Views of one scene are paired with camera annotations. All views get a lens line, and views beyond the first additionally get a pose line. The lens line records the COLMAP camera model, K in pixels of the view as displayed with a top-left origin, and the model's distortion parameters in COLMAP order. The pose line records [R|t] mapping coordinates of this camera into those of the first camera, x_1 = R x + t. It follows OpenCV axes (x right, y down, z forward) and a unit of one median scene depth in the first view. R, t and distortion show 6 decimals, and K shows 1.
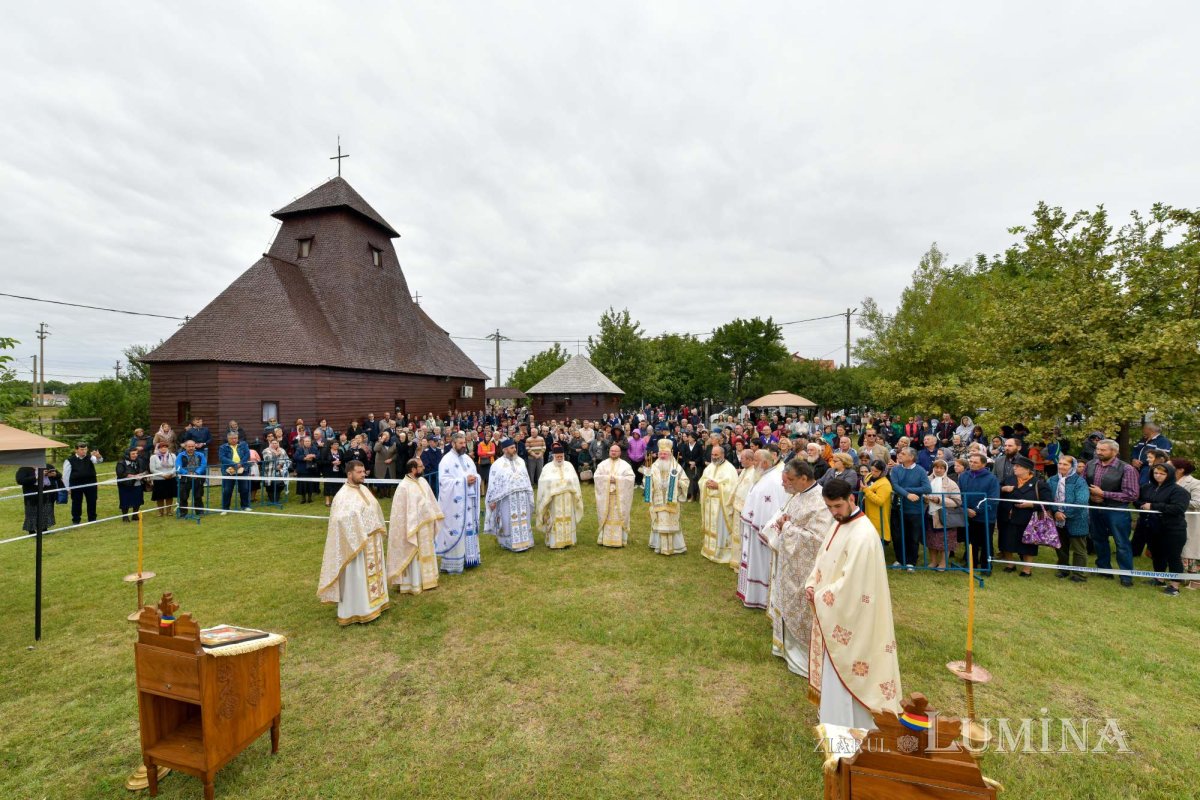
lens RADIAL K [[475.0, 0, 600.0], [0, 475.0, 400.0], [0, 0, 1]] dist [-0.008567, -0.000178]
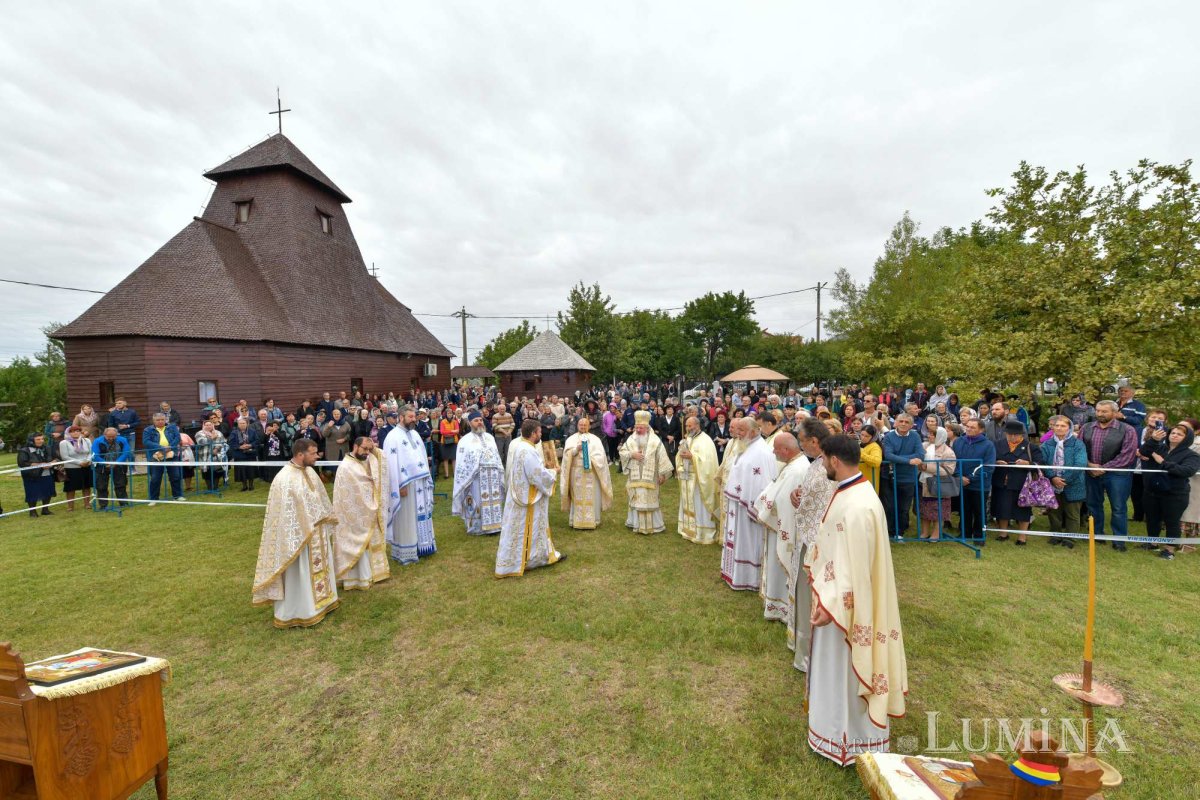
lens RADIAL K [[475.0, 0, 600.0], [0, 475.0, 400.0], [0, 0, 1]] dist [-0.008567, -0.000178]
pose [[0.998026, -0.016346, 0.060635, -0.000966], [0.013762, 0.998989, 0.042792, 0.015910], [-0.061273, -0.041873, 0.997242, 0.062654]]
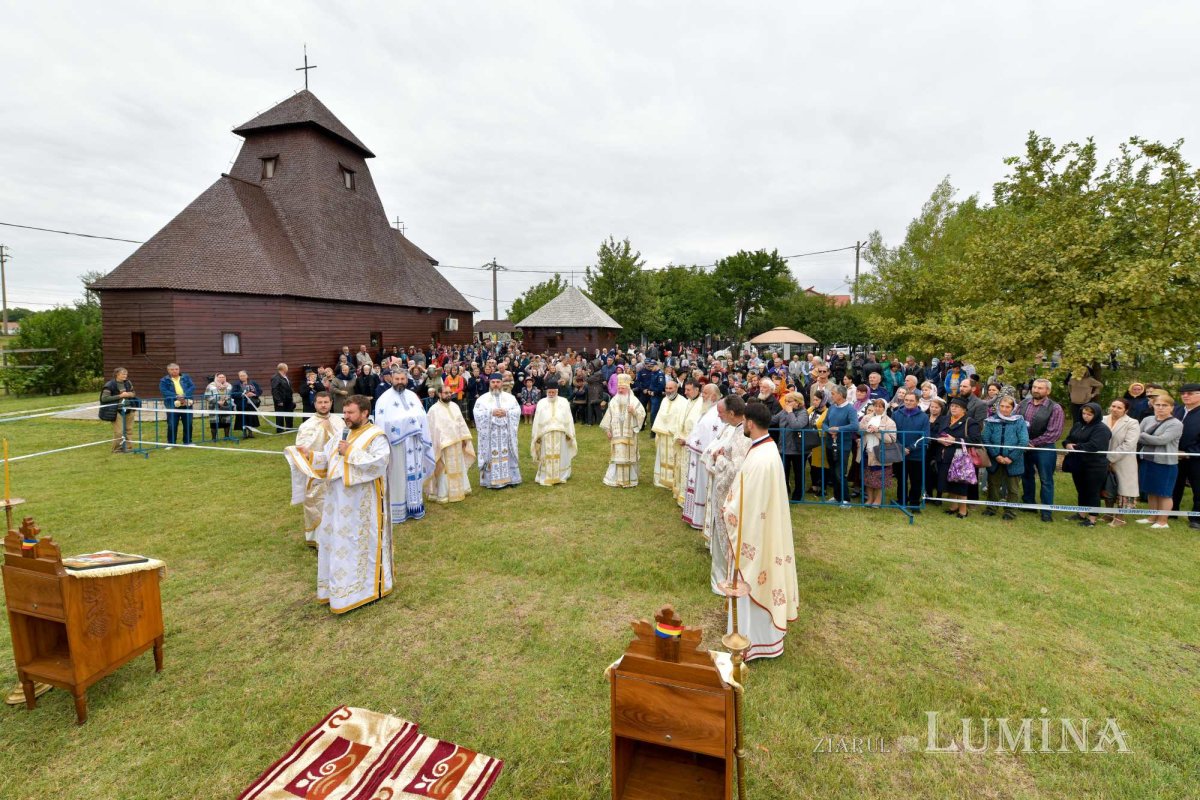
lens RADIAL K [[499.9, 0, 621.5], [0, 499.9, 364.1], [0, 0, 1]] dist [-0.007296, -0.000310]
pose [[0.999791, 0.009717, 0.017960, 0.090446], [-0.010753, 0.998229, 0.058509, -0.000475], [-0.017359, -0.058690, 0.998125, -0.020208]]
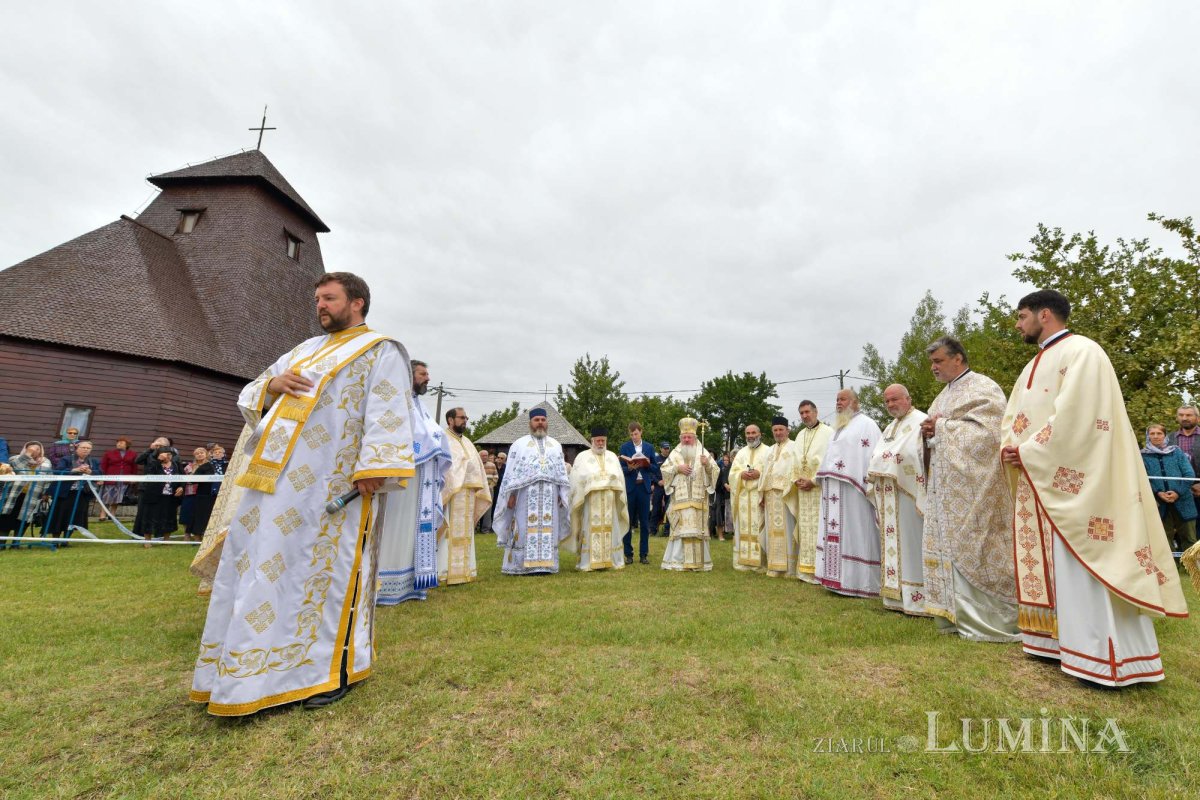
lens RADIAL K [[538.6, 0, 674.2], [0, 538.6, 370.3], [0, 0, 1]] dist [-0.001021, -0.004060]
pose [[0.978773, 0.057150, 0.196816, -0.036086], [-0.012090, 0.974762, -0.222918, 0.144716], [-0.204588, 0.215806, 0.954762, 0.125491]]
